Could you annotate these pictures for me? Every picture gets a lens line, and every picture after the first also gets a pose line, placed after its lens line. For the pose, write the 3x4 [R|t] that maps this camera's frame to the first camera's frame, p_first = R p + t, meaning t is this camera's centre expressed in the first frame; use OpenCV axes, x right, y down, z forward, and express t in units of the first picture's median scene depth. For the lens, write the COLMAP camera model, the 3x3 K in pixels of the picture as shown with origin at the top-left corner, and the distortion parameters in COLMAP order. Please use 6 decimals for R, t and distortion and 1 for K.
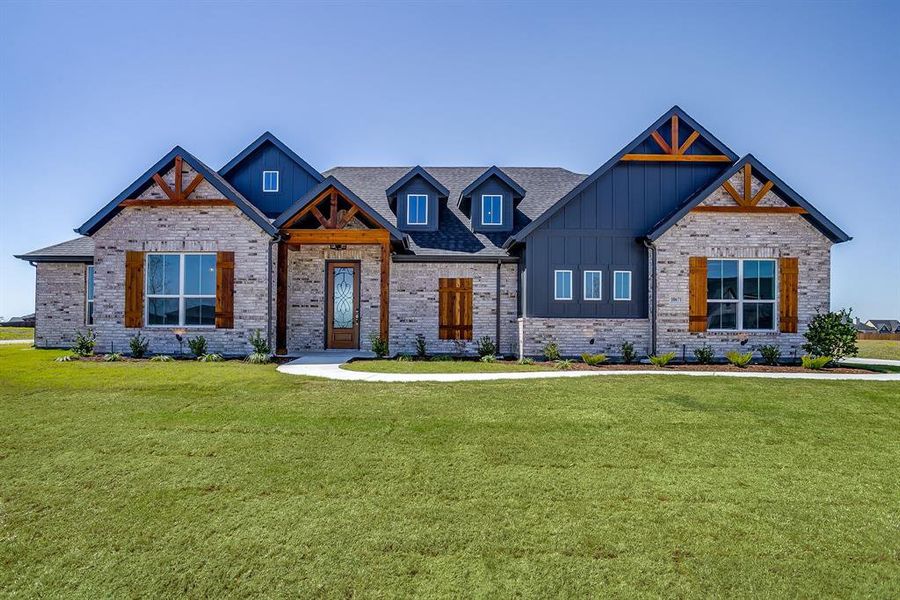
lens RADIAL K [[454.9, 0, 438.3], [0, 454.9, 325.9], [0, 0, 1]] dist [-0.040939, 0.020010]
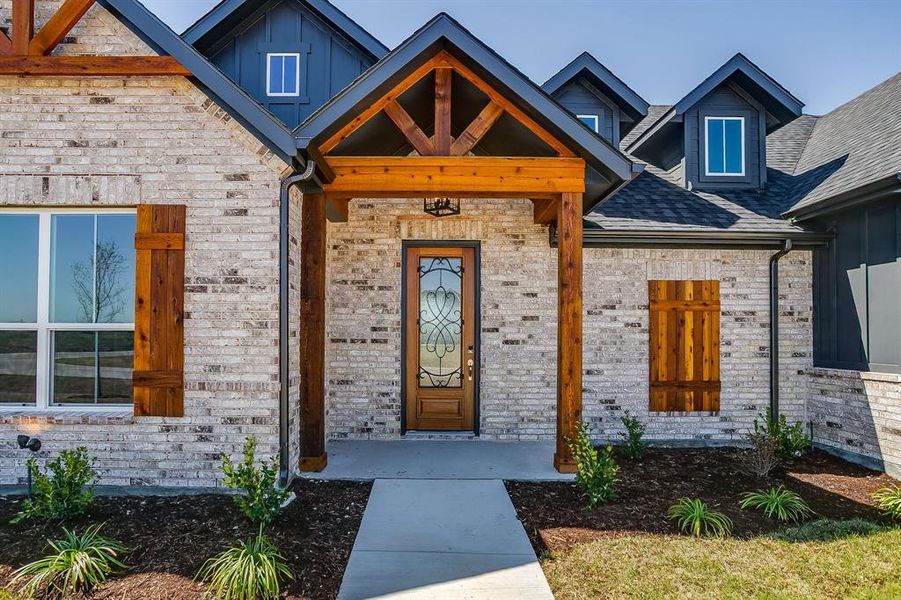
lens RADIAL K [[455.4, 0, 458.8], [0, 455.4, 331.9], [0, 0, 1]] dist [-0.040939, 0.020010]
pose [[0.999676, -0.003554, 0.025212, -0.228722], [0.003632, 0.999989, -0.003071, -0.057221], [-0.025200, 0.003162, 0.999677, 0.600765]]
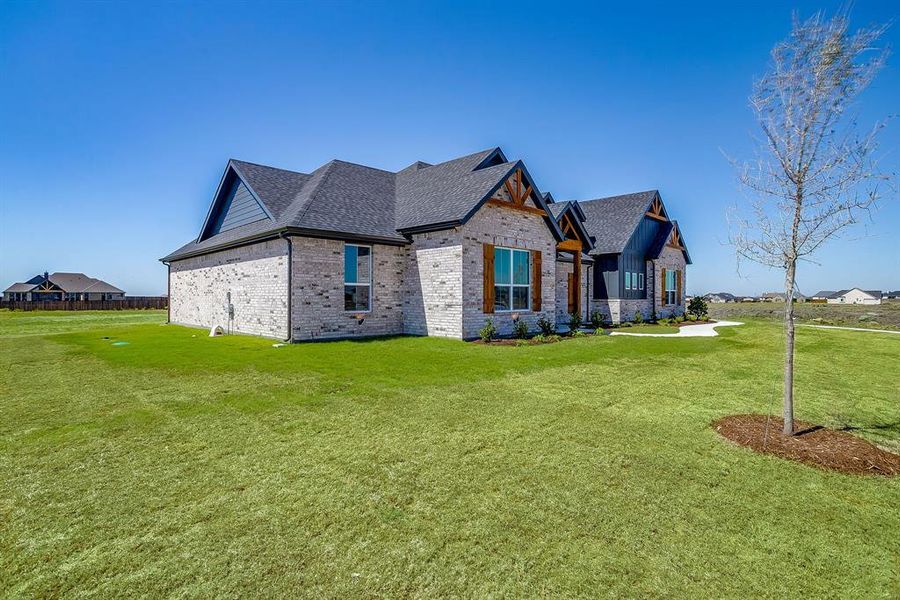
lens RADIAL K [[454.9, 0, 443.2], [0, 454.9, 300.6], [0, 0, 1]] dist [-0.040939, 0.020010]
pose [[0.703226, -0.014176, 0.710825, -1.489712], [0.001122, 0.999822, 0.018829, -0.046582], [-0.710965, -0.012443, 0.703117, 0.275059]]
